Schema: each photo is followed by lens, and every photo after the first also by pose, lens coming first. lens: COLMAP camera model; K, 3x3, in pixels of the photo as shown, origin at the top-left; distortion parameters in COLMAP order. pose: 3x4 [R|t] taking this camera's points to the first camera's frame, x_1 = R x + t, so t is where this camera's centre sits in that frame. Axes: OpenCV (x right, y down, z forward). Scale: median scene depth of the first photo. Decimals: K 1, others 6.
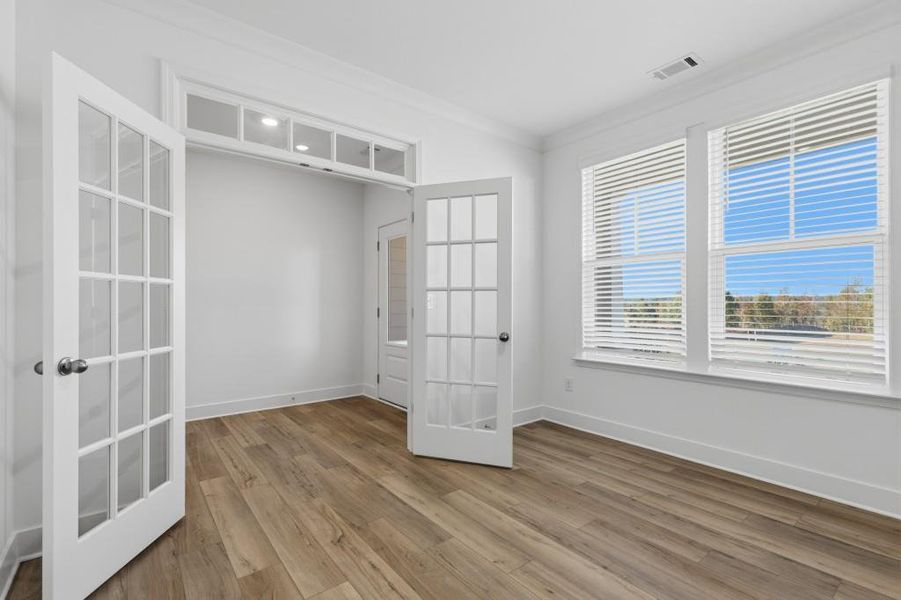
lens RADIAL K [[418.4, 0, 455.1], [0, 418.4, 301.9], [0, 0, 1]] dist [0.012802, -0.002286]
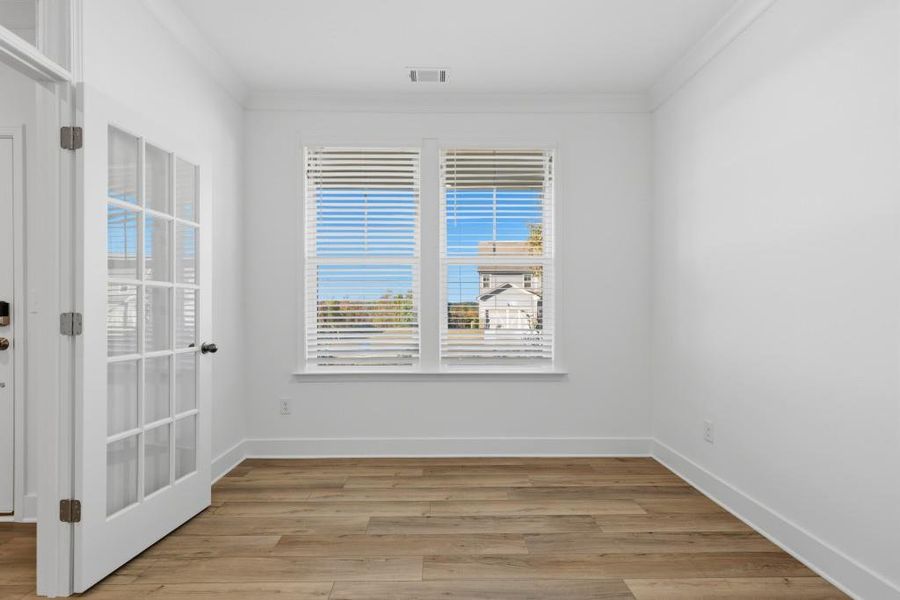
lens RADIAL K [[417.9, 0, 450.5], [0, 417.9, 305.8], [0, 0, 1]] dist [0.012802, -0.002286]
pose [[0.607761, 0.005965, 0.794098, -0.264805], [-0.005551, 0.999979, -0.003263, 0.004516], [-0.794101, -0.002425, 0.607781, 0.366235]]
